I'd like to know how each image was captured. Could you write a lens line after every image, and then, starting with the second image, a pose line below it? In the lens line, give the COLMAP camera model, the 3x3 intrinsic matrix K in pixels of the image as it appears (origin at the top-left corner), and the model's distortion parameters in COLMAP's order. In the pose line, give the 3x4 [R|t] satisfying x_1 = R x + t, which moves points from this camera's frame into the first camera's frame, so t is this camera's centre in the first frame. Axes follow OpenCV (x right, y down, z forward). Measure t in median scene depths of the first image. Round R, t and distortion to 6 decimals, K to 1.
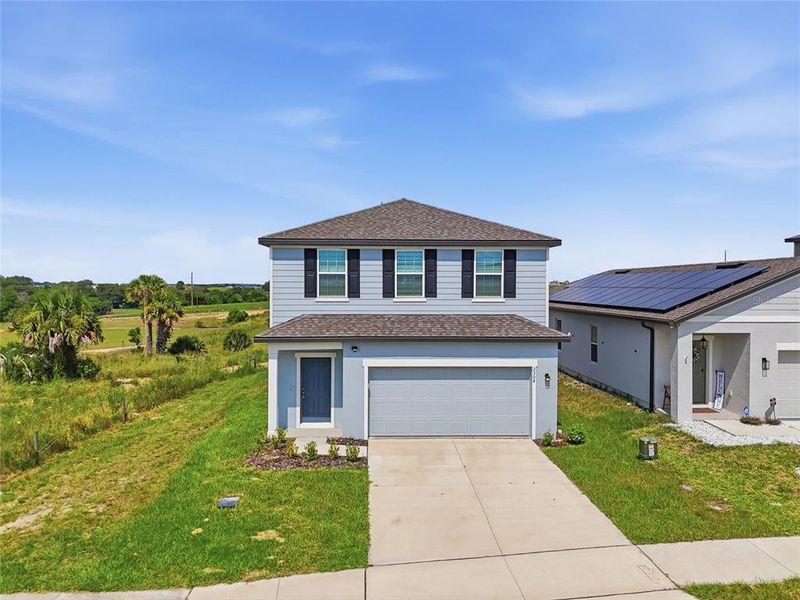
lens RADIAL K [[592.6, 0, 398.0], [0, 592.6, 299.8], [0, 0, 1]] dist [0.061363, -0.050467]
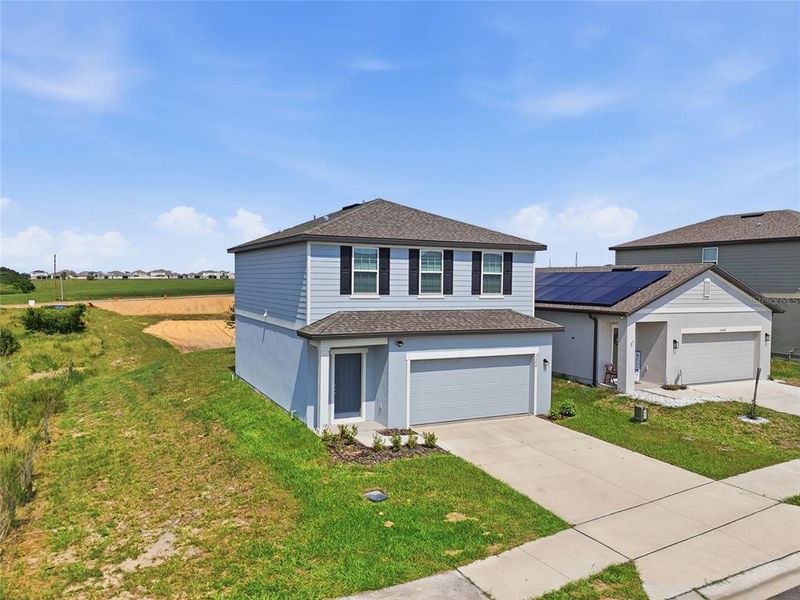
lens RADIAL K [[592.6, 0, 398.0], [0, 592.6, 299.8], [0, 0, 1]] dist [0.061363, -0.050467]
pose [[0.913146, -0.004716, 0.407605, -0.477831], [0.000919, 0.999954, 0.009510, -0.004507], [-0.407631, -0.008309, 0.913109, 0.042451]]
